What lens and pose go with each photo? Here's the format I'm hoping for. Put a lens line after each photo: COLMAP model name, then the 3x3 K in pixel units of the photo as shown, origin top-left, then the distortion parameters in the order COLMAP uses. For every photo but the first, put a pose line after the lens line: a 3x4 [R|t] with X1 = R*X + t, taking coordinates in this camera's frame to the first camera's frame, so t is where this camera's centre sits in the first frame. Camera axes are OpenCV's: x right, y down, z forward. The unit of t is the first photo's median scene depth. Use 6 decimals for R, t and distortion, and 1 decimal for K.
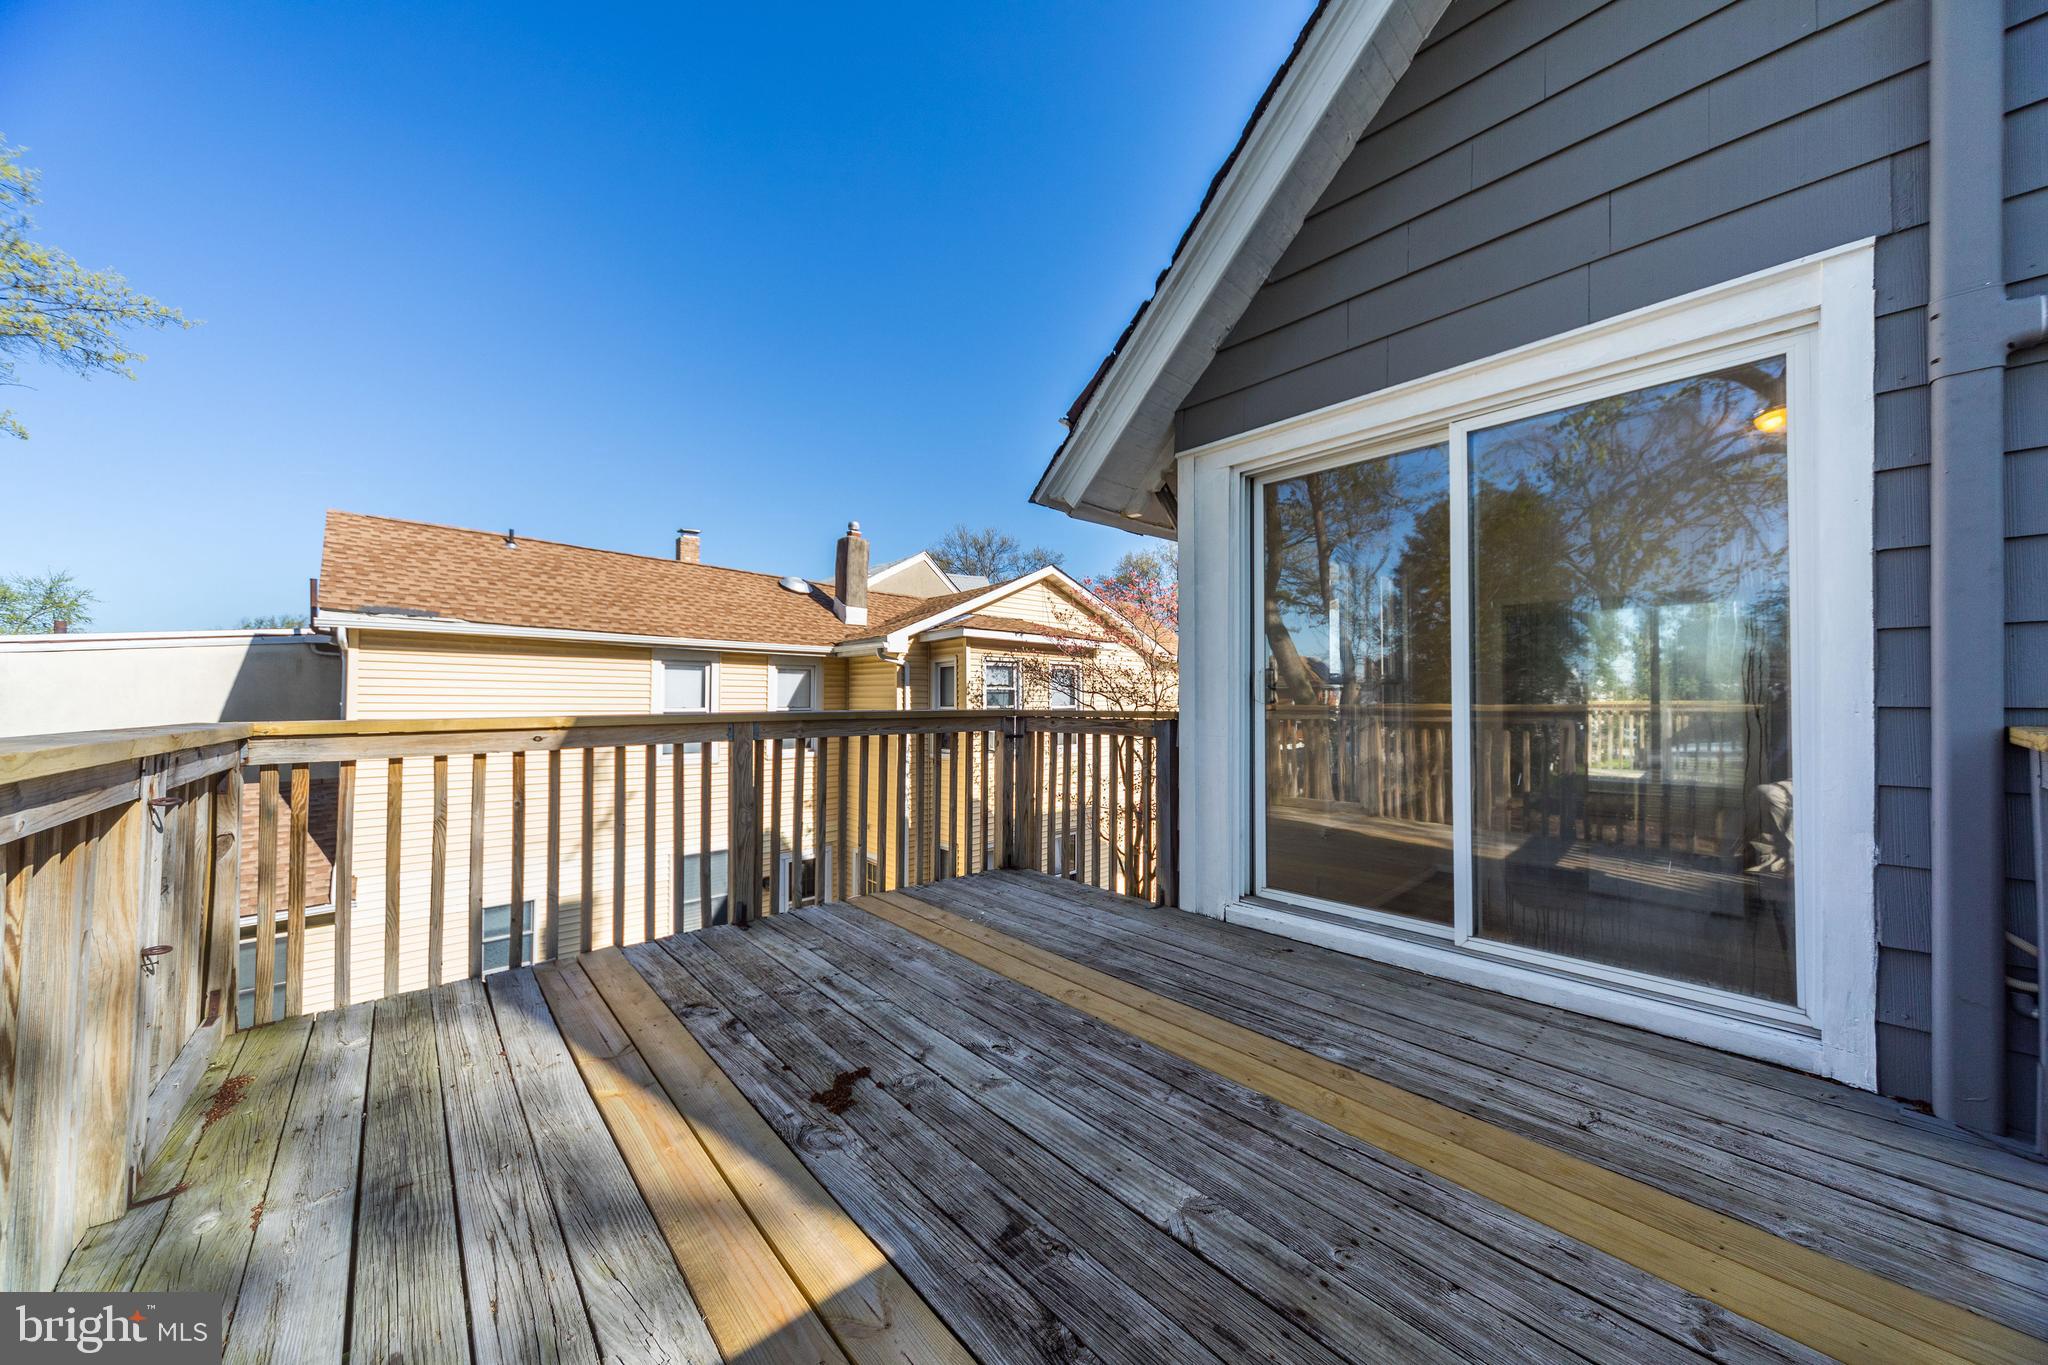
lens RADIAL K [[705.0, 0, 1032.6], [0, 705.0, 689.3], [0, 0, 1]] dist [-0.000308, 0.000067]
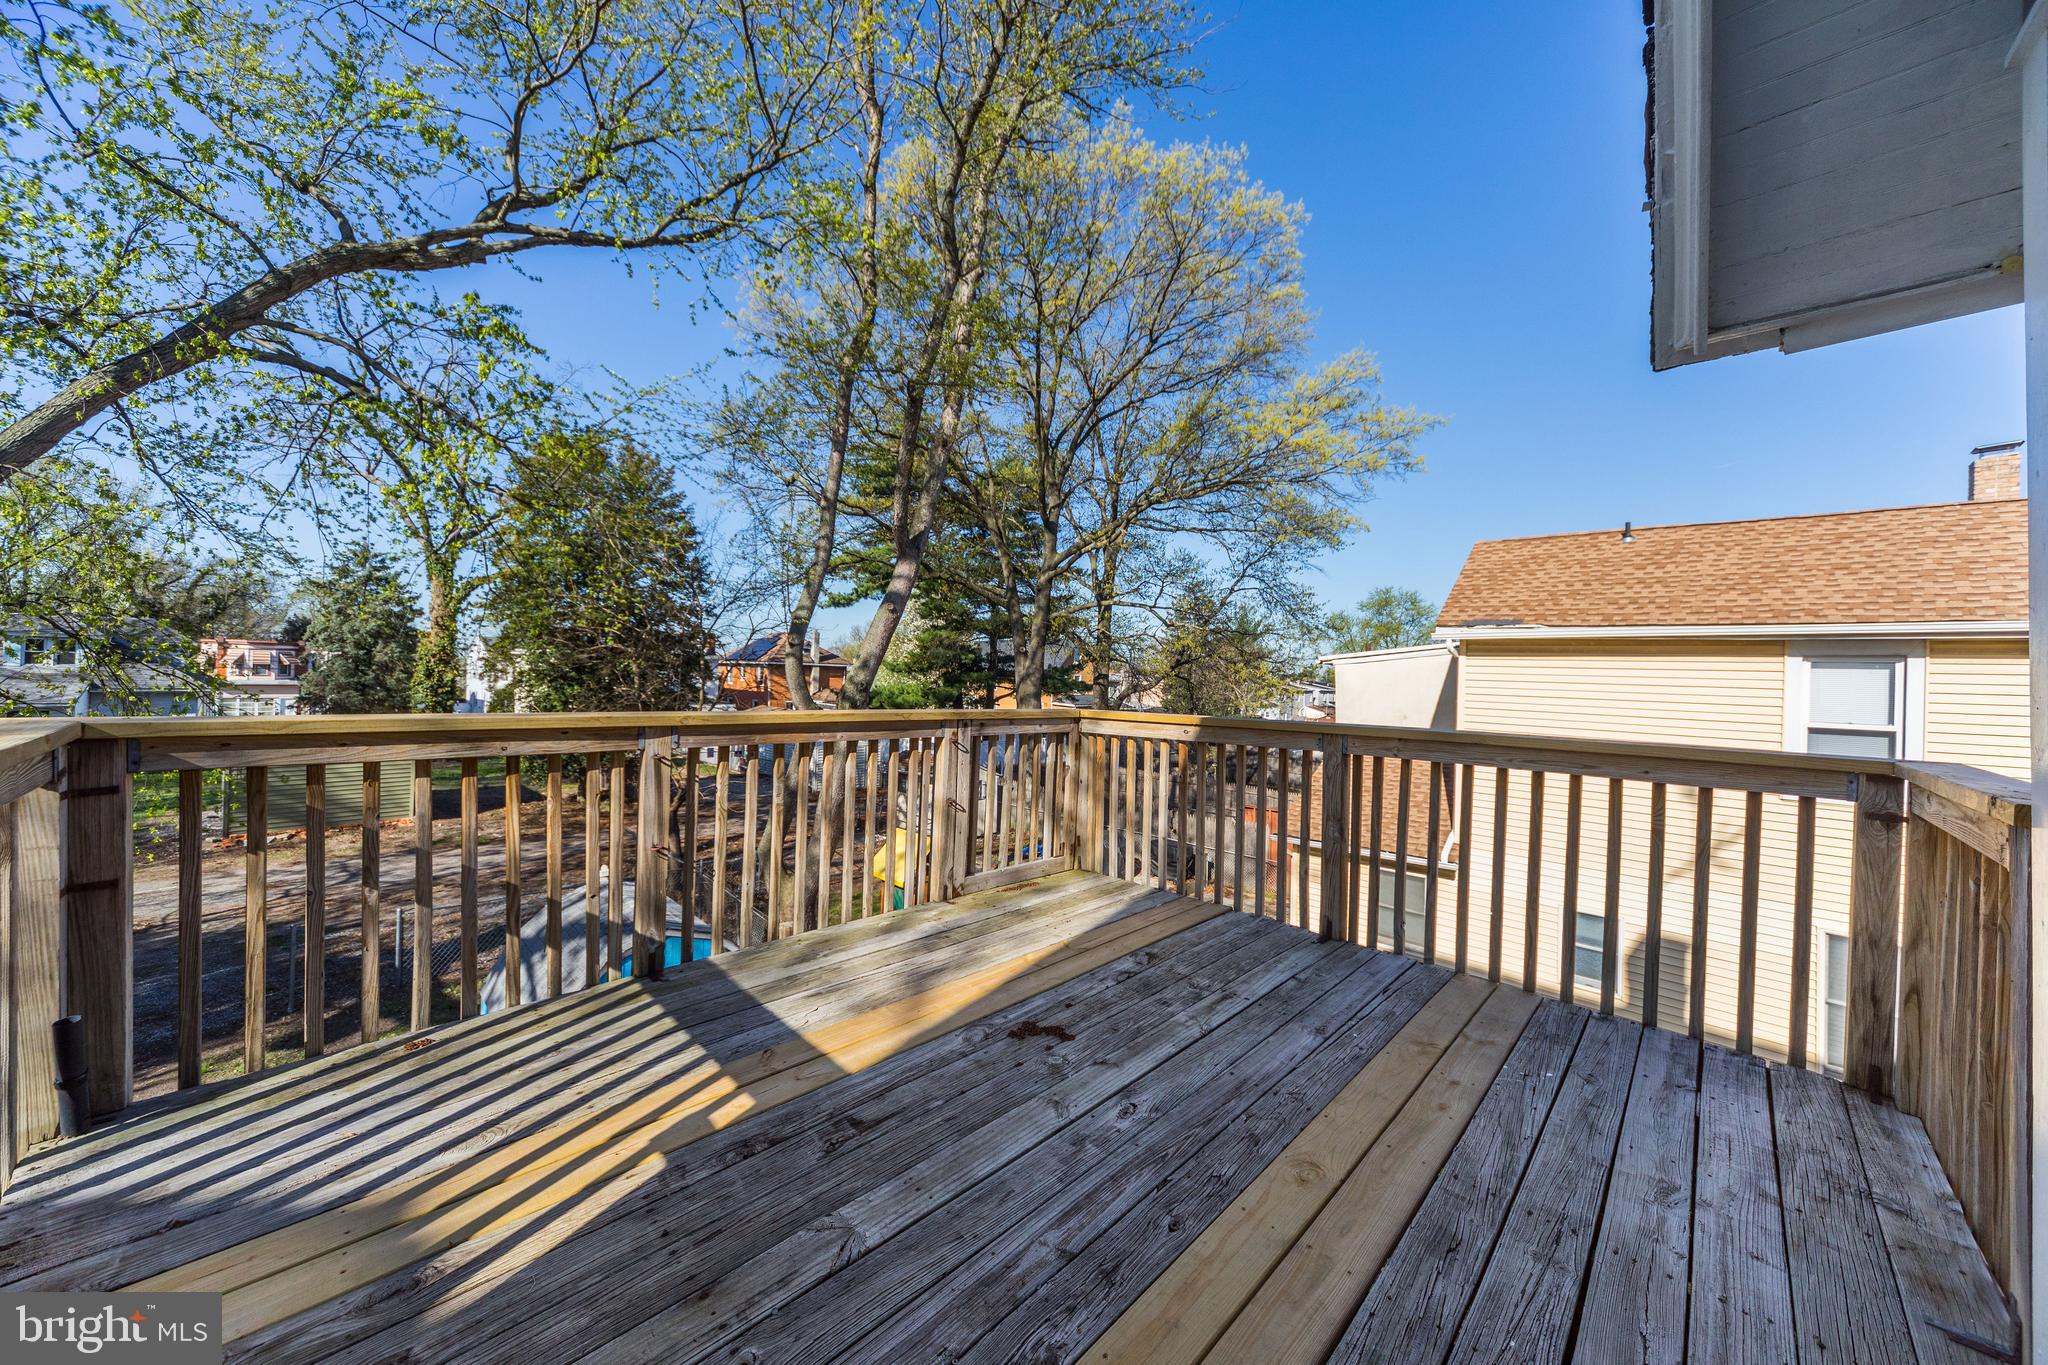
lens RADIAL K [[705.0, 0, 1027.4], [0, 705.0, 674.8], [0, 0, 1]] dist [-0.000308, 0.000067]
pose [[0.035656, -0.004936, -0.999352, 0.199665], [-0.013129, 0.999899, -0.005407, -0.008713], [0.999278, 0.013314, 0.035588, 0.194645]]
